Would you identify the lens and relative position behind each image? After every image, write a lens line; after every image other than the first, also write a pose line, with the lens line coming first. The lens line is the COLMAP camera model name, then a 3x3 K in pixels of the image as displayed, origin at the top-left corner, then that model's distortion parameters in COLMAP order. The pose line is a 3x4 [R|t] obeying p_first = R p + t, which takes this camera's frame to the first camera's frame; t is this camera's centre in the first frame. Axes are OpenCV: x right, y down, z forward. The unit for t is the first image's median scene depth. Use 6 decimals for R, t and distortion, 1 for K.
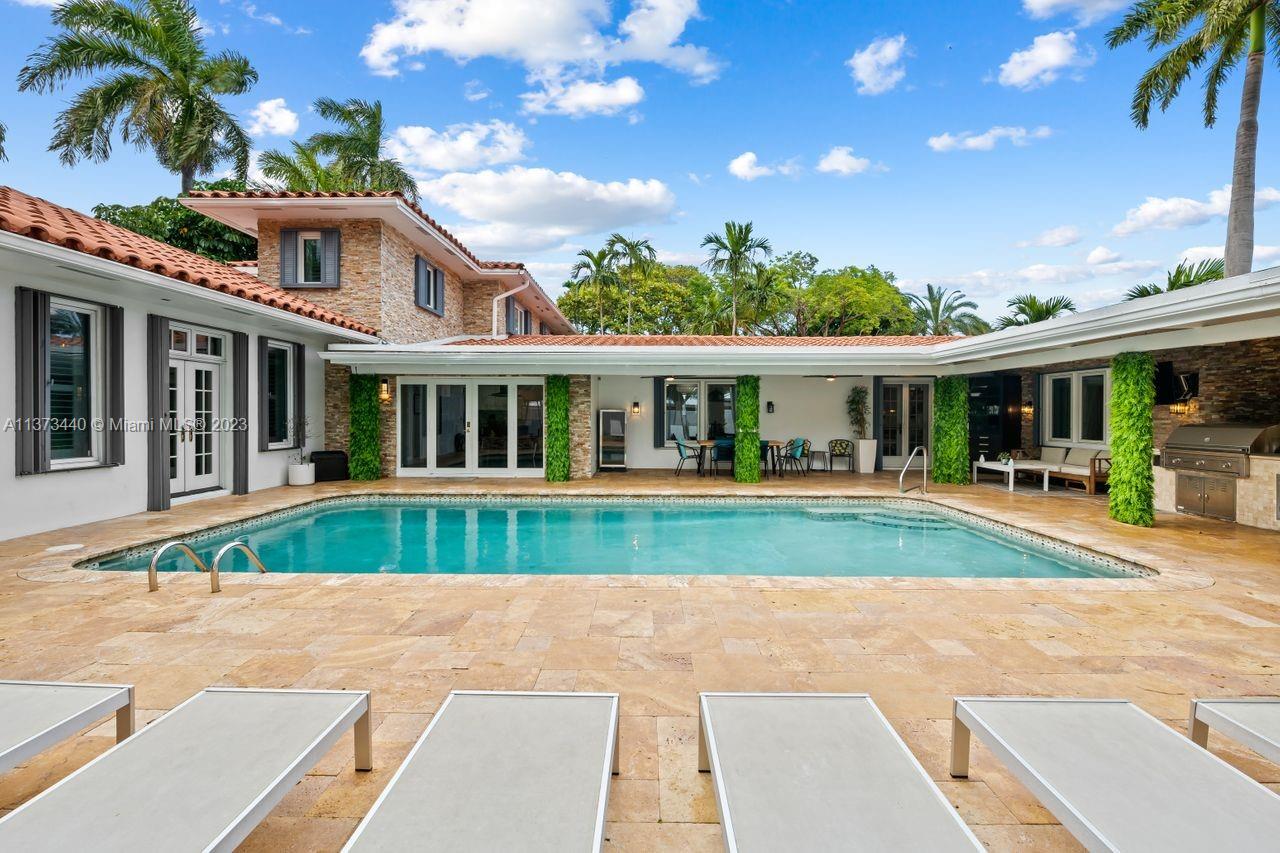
lens RADIAL K [[525.7, 0, 639.3], [0, 525.7, 418.1], [0, 0, 1]] dist [-0.002632, -0.000697]
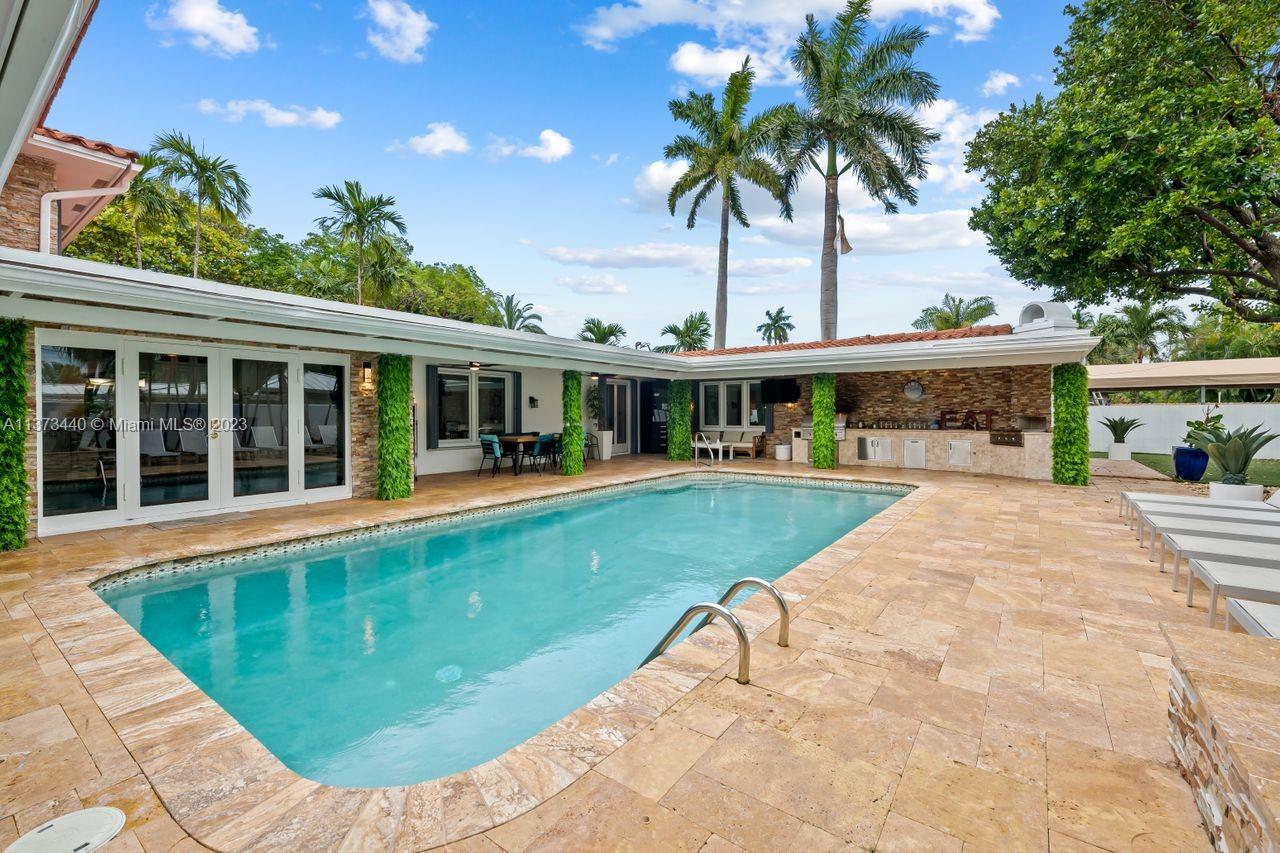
lens RADIAL K [[542.4, 0, 645.9], [0, 542.4, 415.7], [0, 0, 1]] dist [-0.001289, -0.000648]
pose [[0.574175, -0.007490, 0.818698, -0.662589], [0.010690, 0.999942, 0.001651, 0.007753], [-0.818663, 0.007804, 0.574222, 0.319725]]
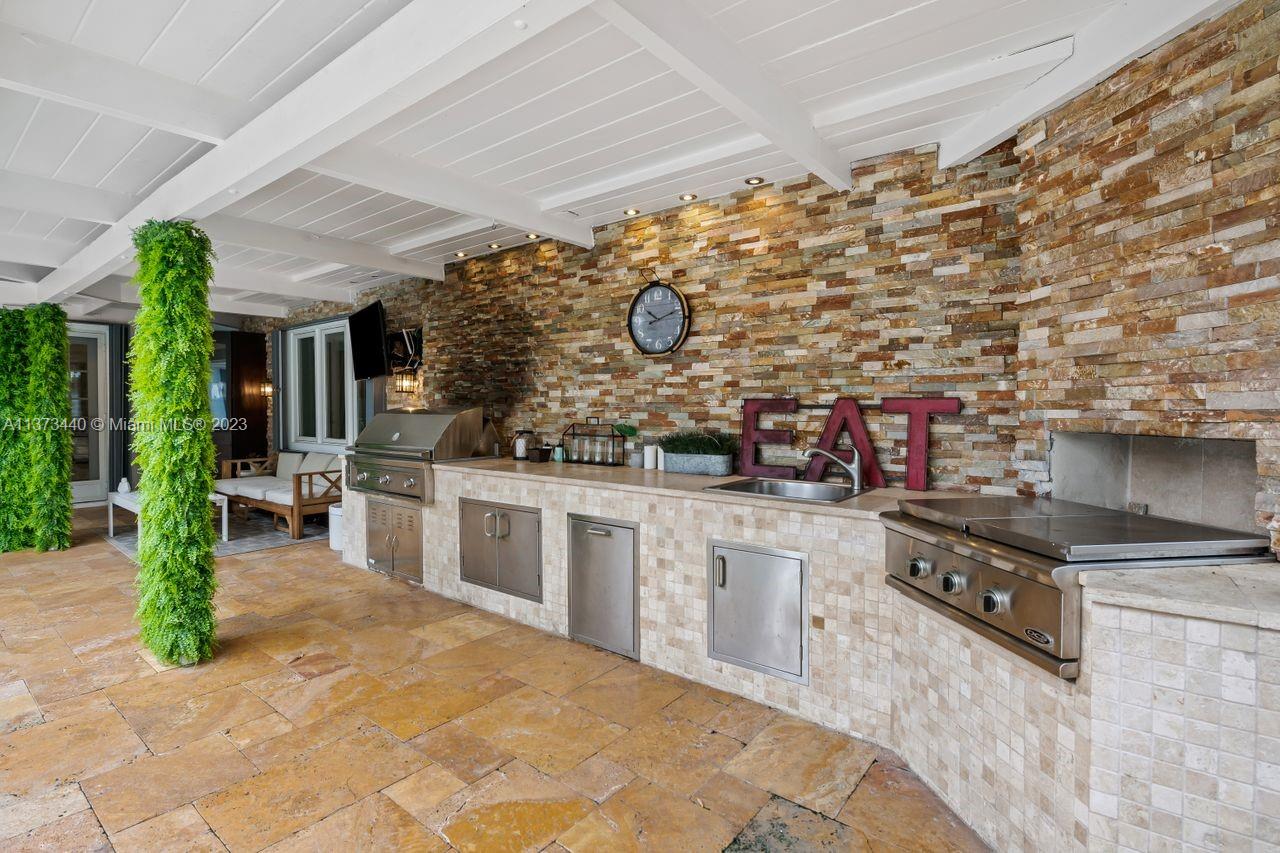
lens RADIAL K [[608.8, 0, 643.4], [0, 608.8, 415.3], [0, 0, 1]] dist [-0.002159, -0.001492]
pose [[0.606087, -0.011671, 0.795313, 0.573006], [0.007961, 0.999931, 0.008607, 0.012212], [-0.795359, 0.001115, 0.606138, 0.317983]]
